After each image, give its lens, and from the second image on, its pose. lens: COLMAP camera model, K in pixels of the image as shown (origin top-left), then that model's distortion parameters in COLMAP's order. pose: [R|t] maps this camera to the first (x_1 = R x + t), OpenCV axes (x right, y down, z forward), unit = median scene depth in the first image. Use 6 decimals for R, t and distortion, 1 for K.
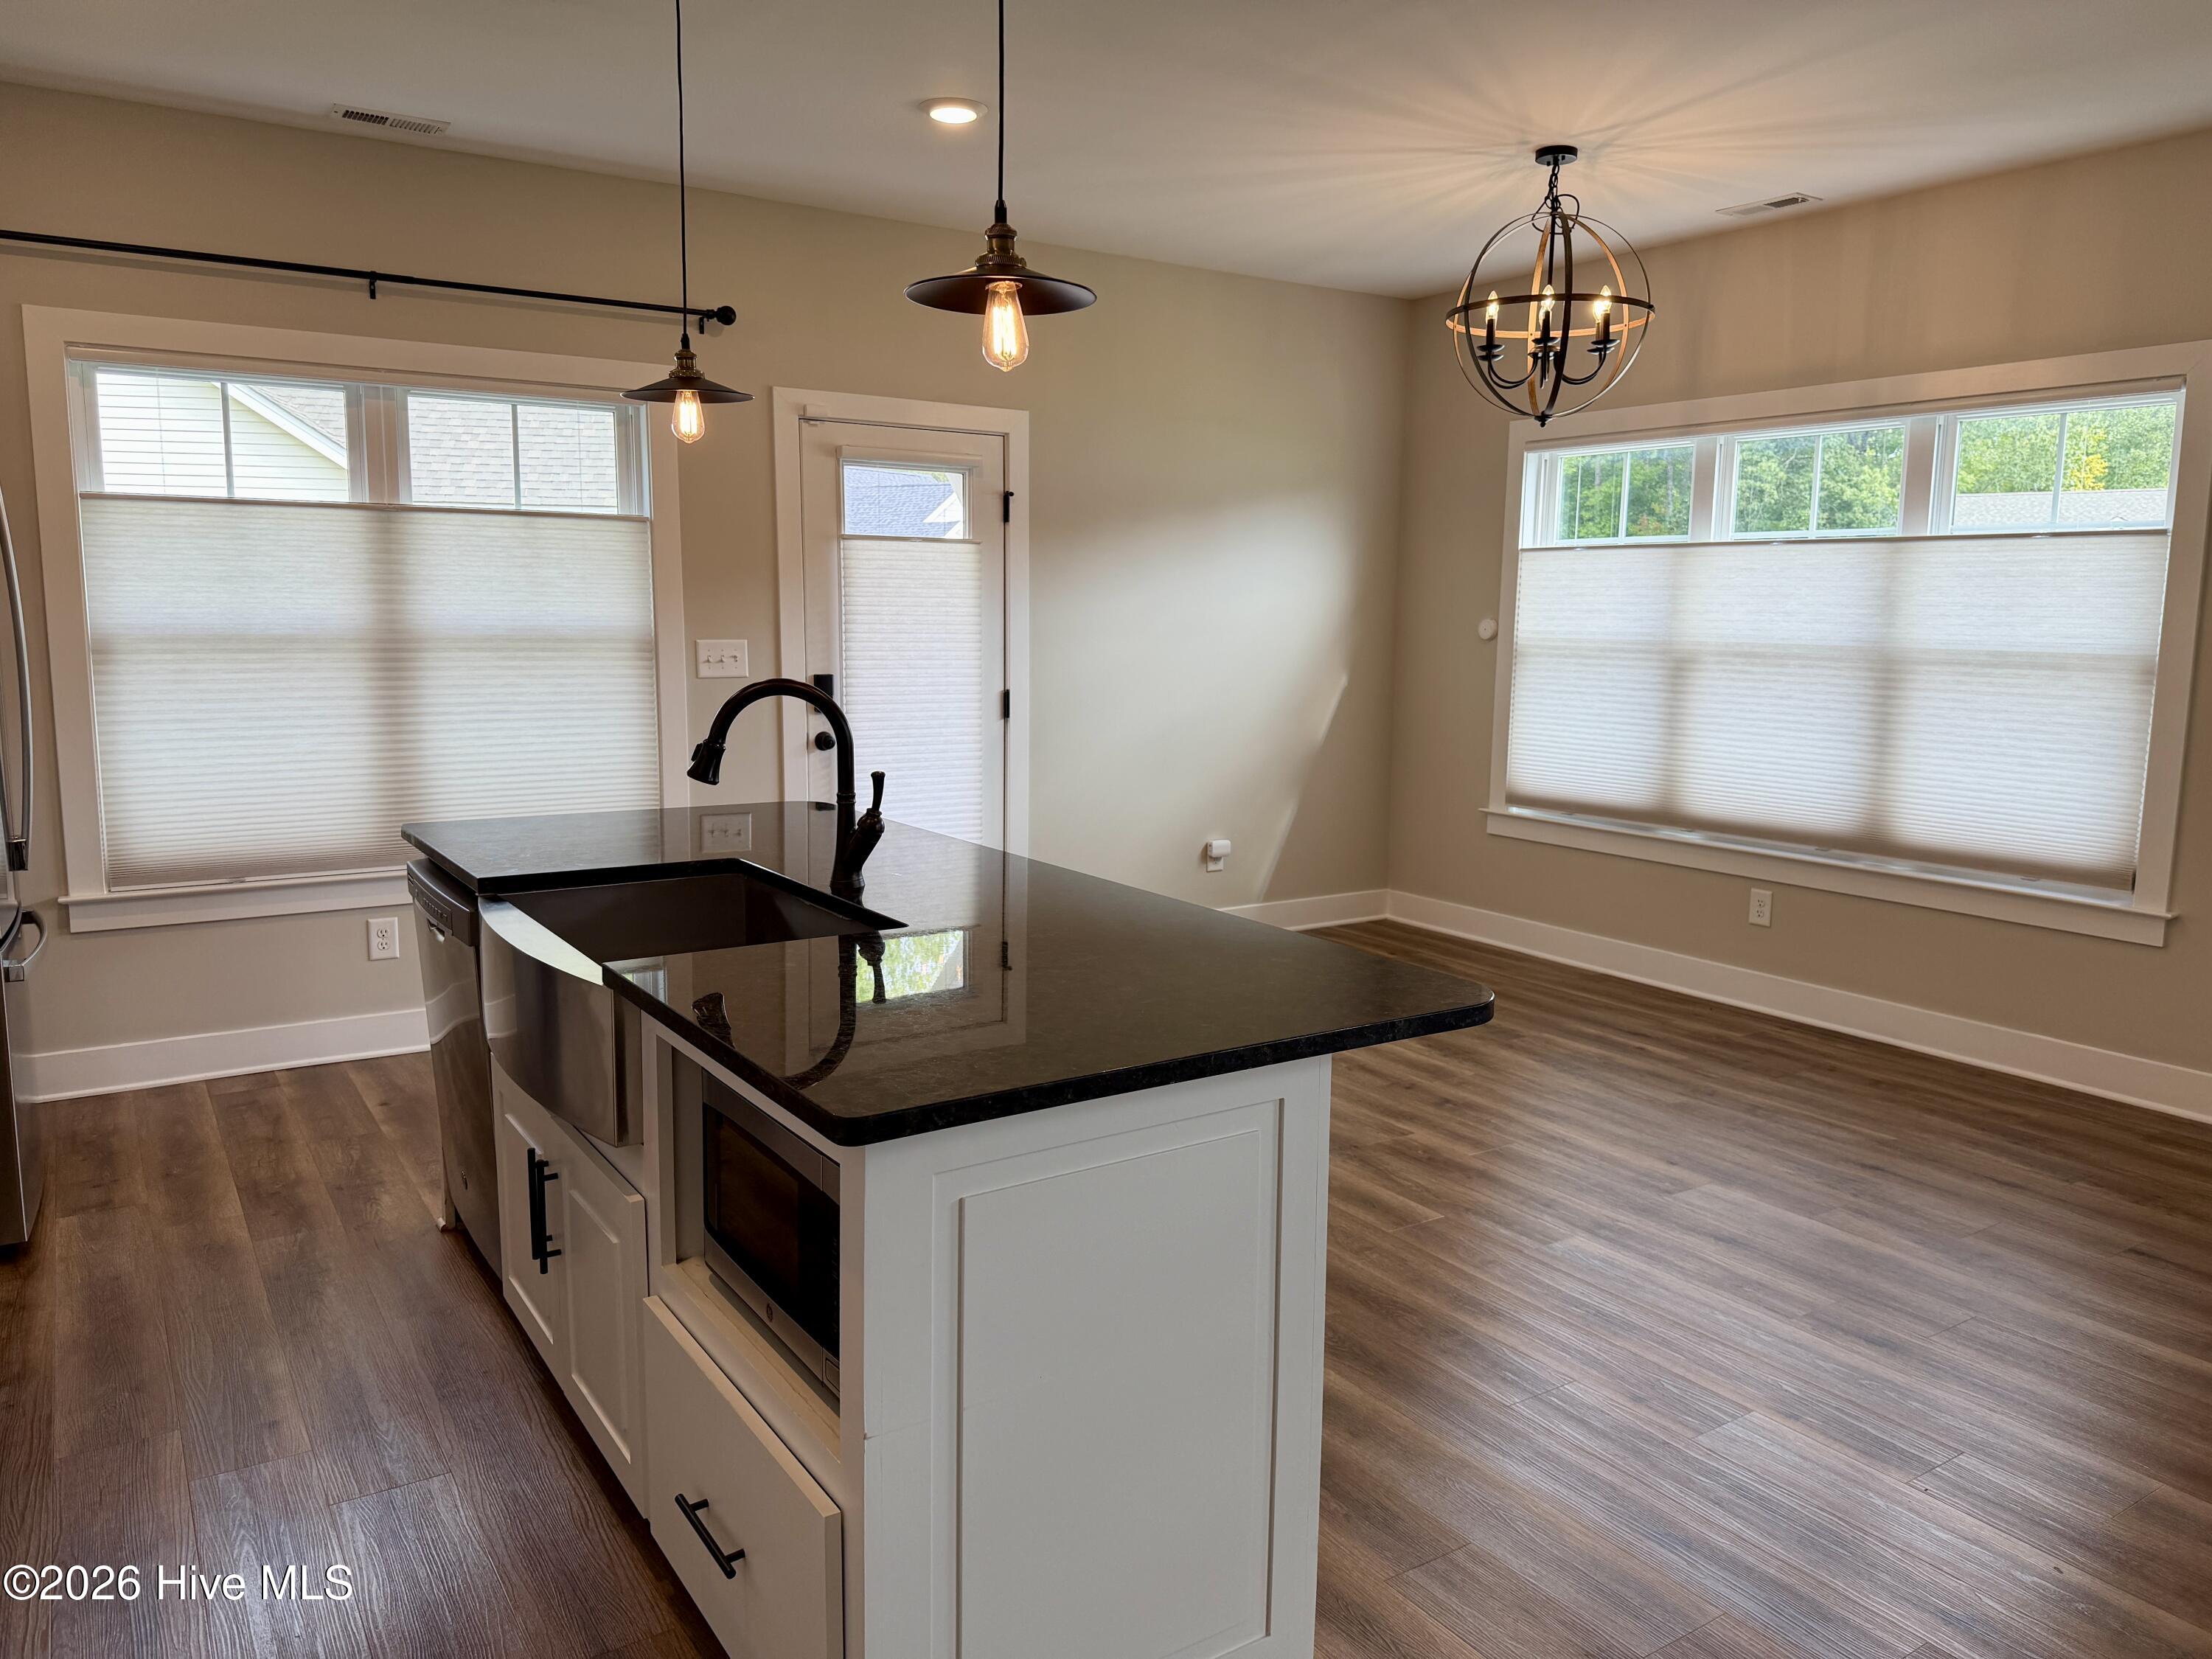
lens RADIAL K [[1557.8, 0, 1099.7], [0, 1557.8, 825.3], [0, 0, 1]] dist [0.057215, -0.075109]
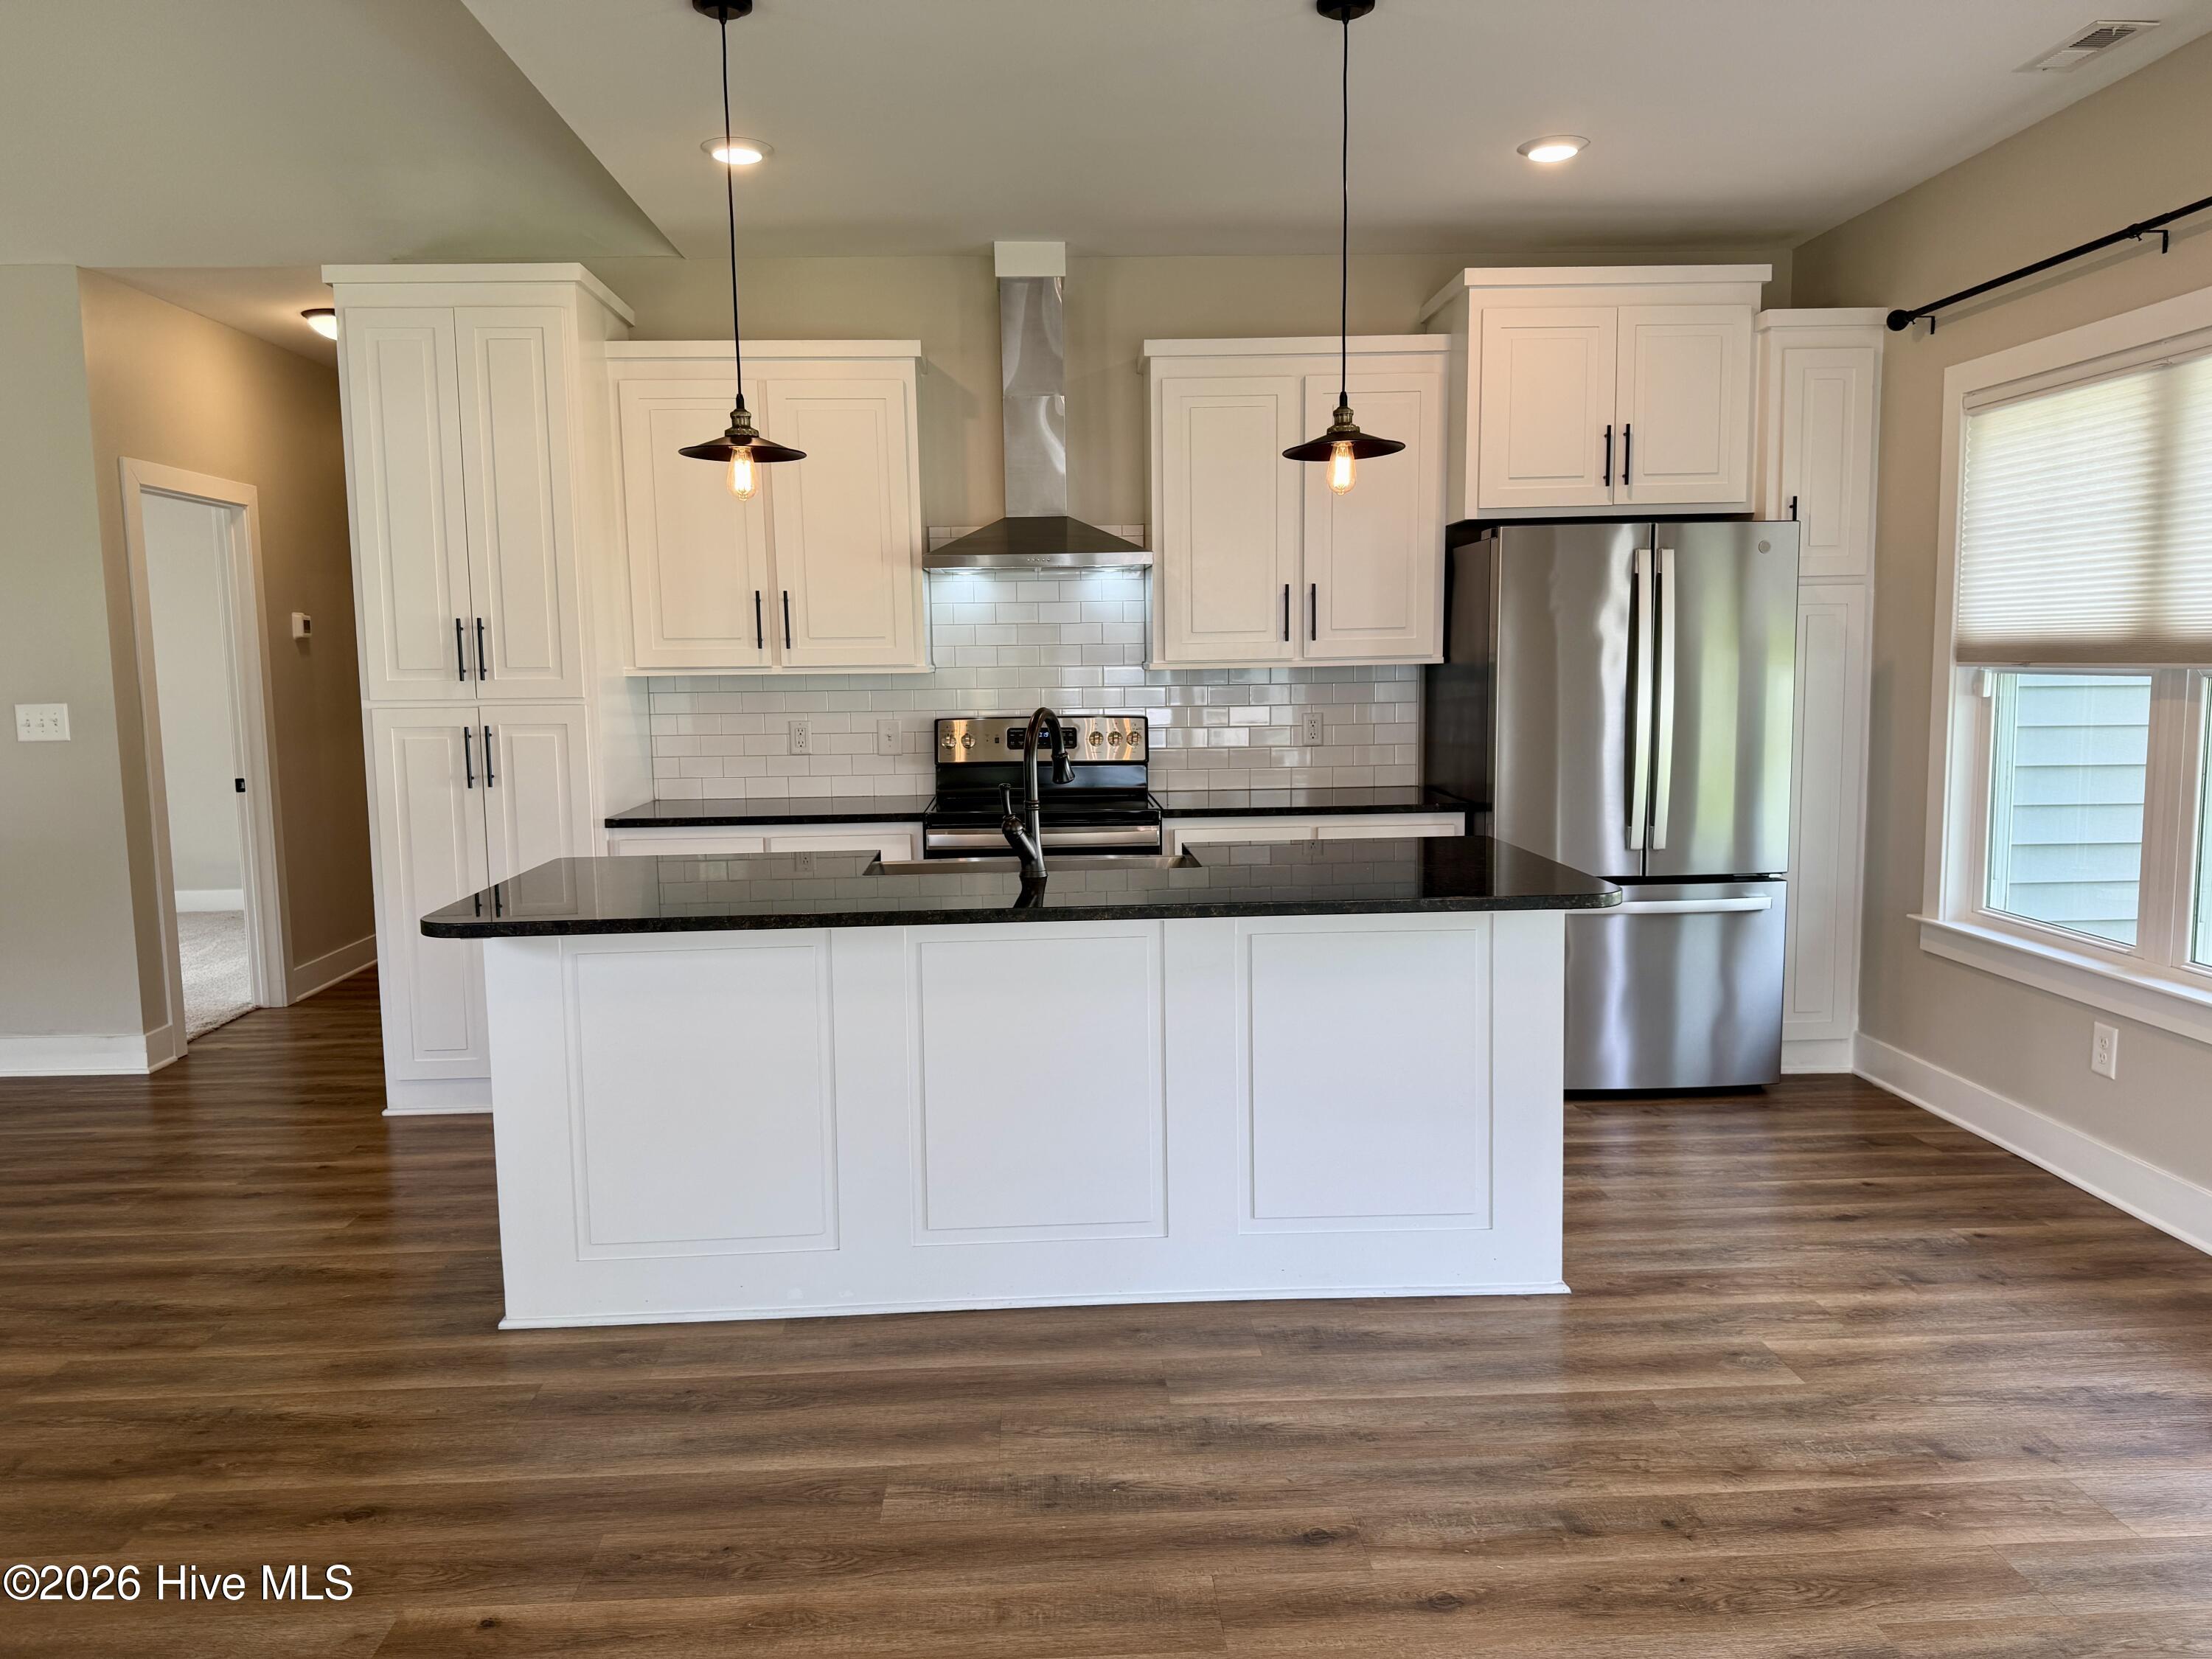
lens RADIAL K [[1557.8, 0, 1092.0], [0, 1557.8, 829.9], [0, 0, 1]] dist [0.057215, -0.075109]
pose [[-0.511077, 0.094695, -0.854303, 0.512352], [-0.107201, 0.979130, 0.172664, -0.127961], [0.852824, 0.179826, -0.490260, 0.972386]]
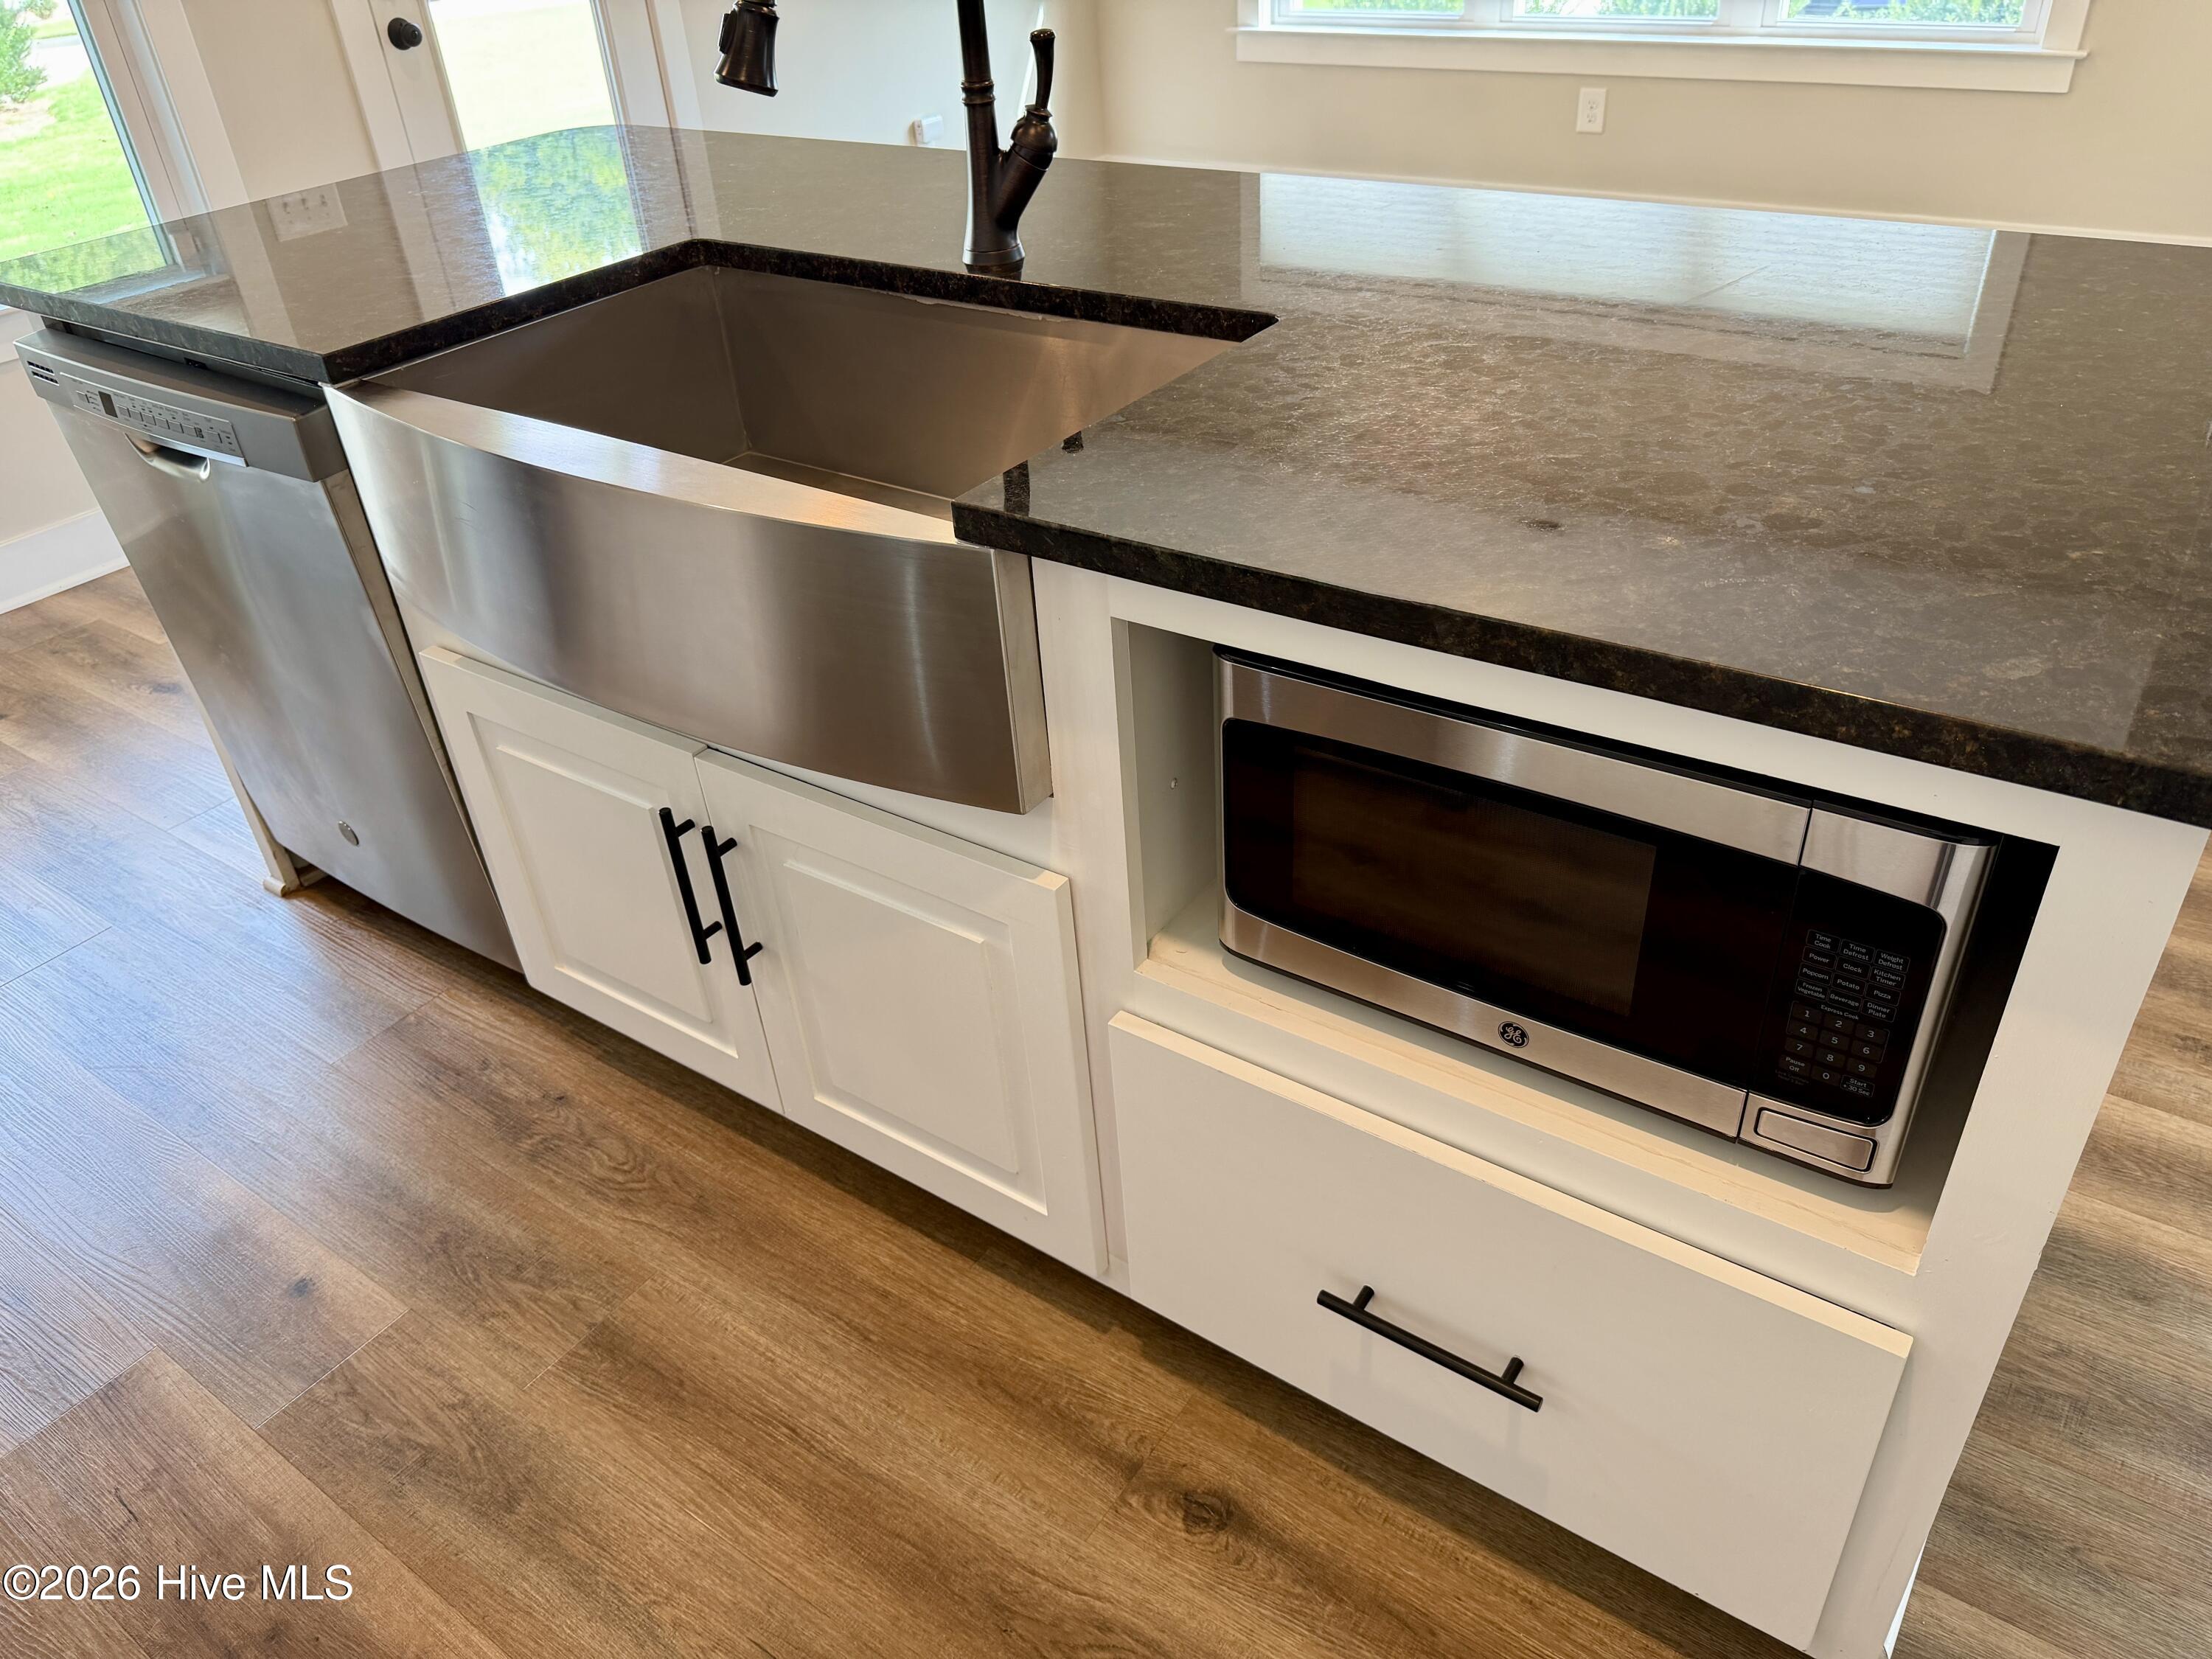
lens RADIAL K [[1557.8, 0, 1116.5], [0, 1557.8, 815.4], [0, 0, 1]] dist [0.057215, -0.075109]
pose [[0.927218, -0.261038, 0.268563, -0.196157], [0.125077, 0.891740, 0.434921, -0.014486], [-0.353019, -0.369675, 0.859487, 0.234089]]
